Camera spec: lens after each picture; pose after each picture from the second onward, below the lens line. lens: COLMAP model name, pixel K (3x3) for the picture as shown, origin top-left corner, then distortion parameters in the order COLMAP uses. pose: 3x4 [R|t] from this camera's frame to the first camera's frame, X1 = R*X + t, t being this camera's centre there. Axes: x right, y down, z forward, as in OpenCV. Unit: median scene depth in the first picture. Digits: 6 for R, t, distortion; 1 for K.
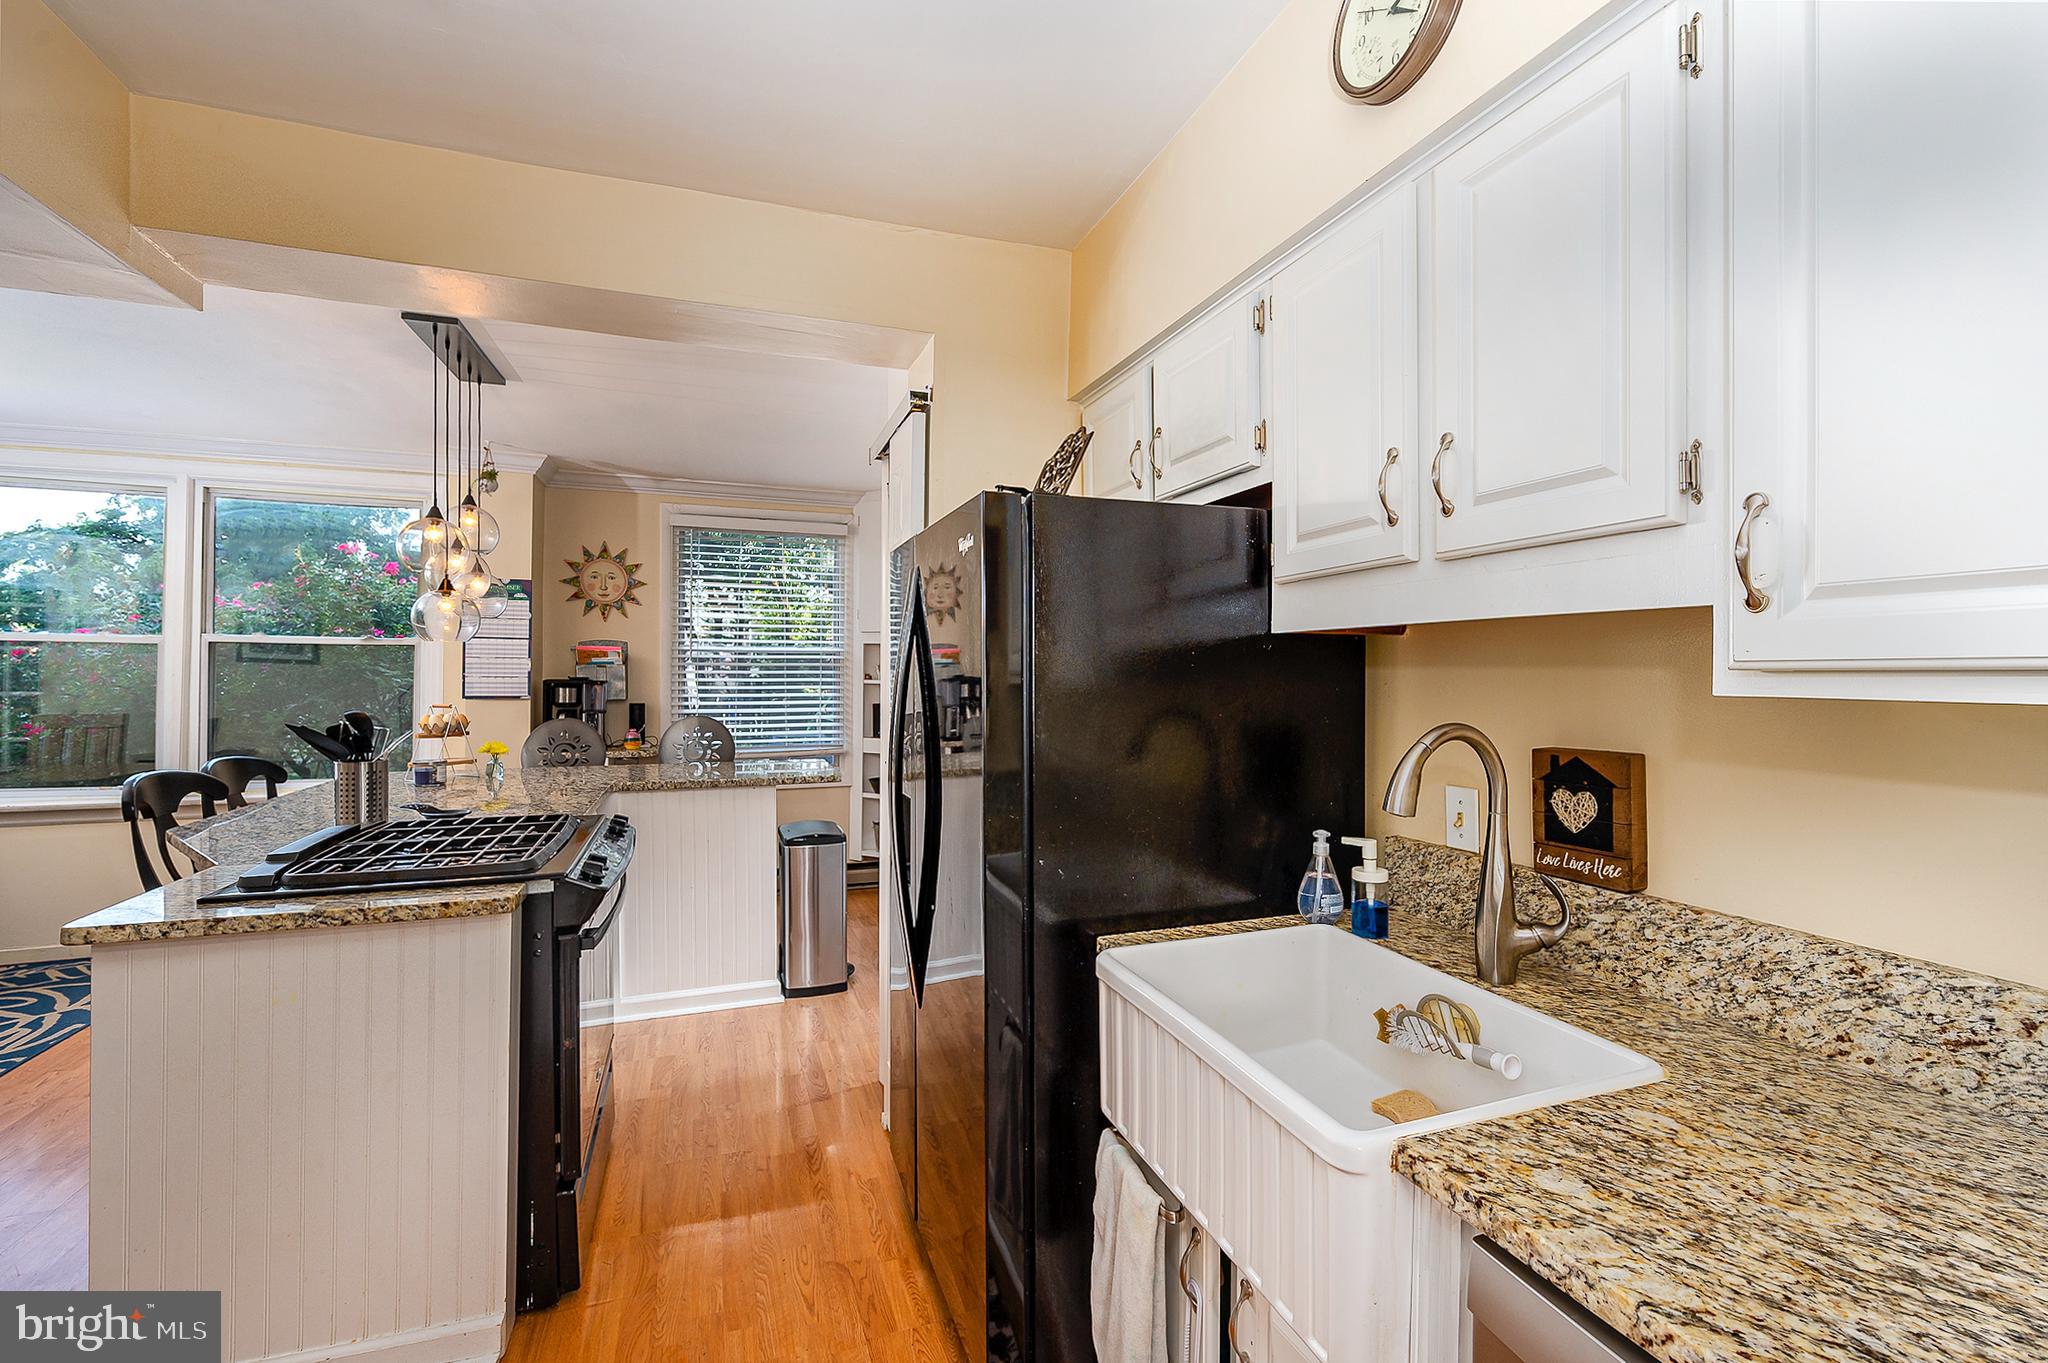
lens RADIAL K [[860.5, 0, 1022.5], [0, 860.5, 670.9], [0, 0, 1]] dist [-0.002199, -0.000101]
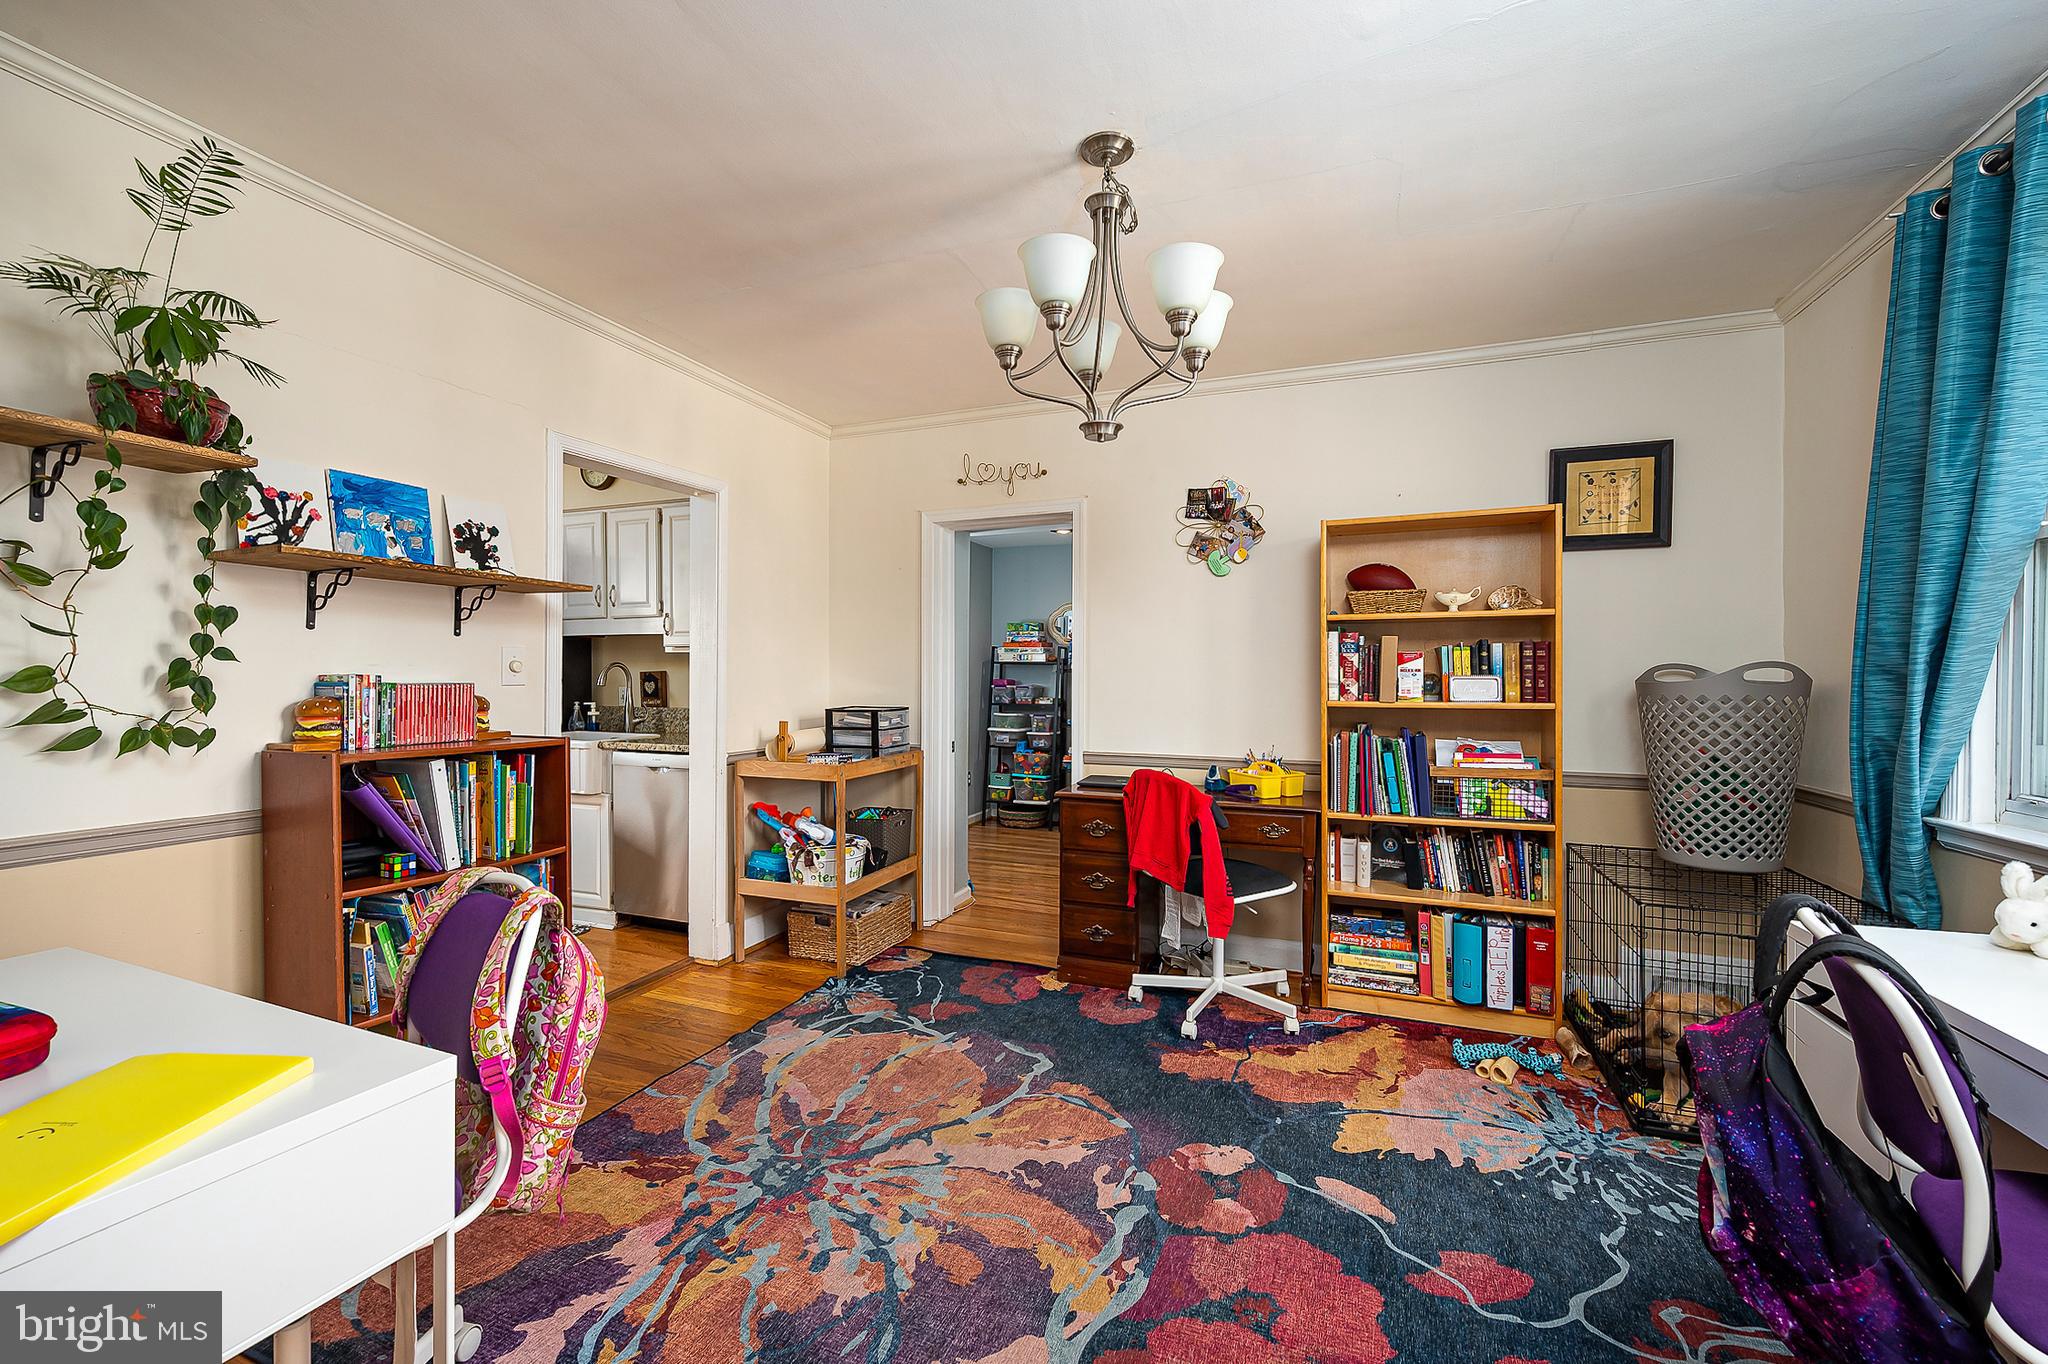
lens RADIAL K [[860.5, 0, 1018.6], [0, 860.5, 682.9], [0, 0, 1]] dist [-0.002199, -0.000101]
pose [[0.660678, -0.008755, 0.750619, -1.009570], [0.005136, 0.999961, 0.007143, 0.115530], [-0.750652, -0.000864, 0.660697, -2.446054]]
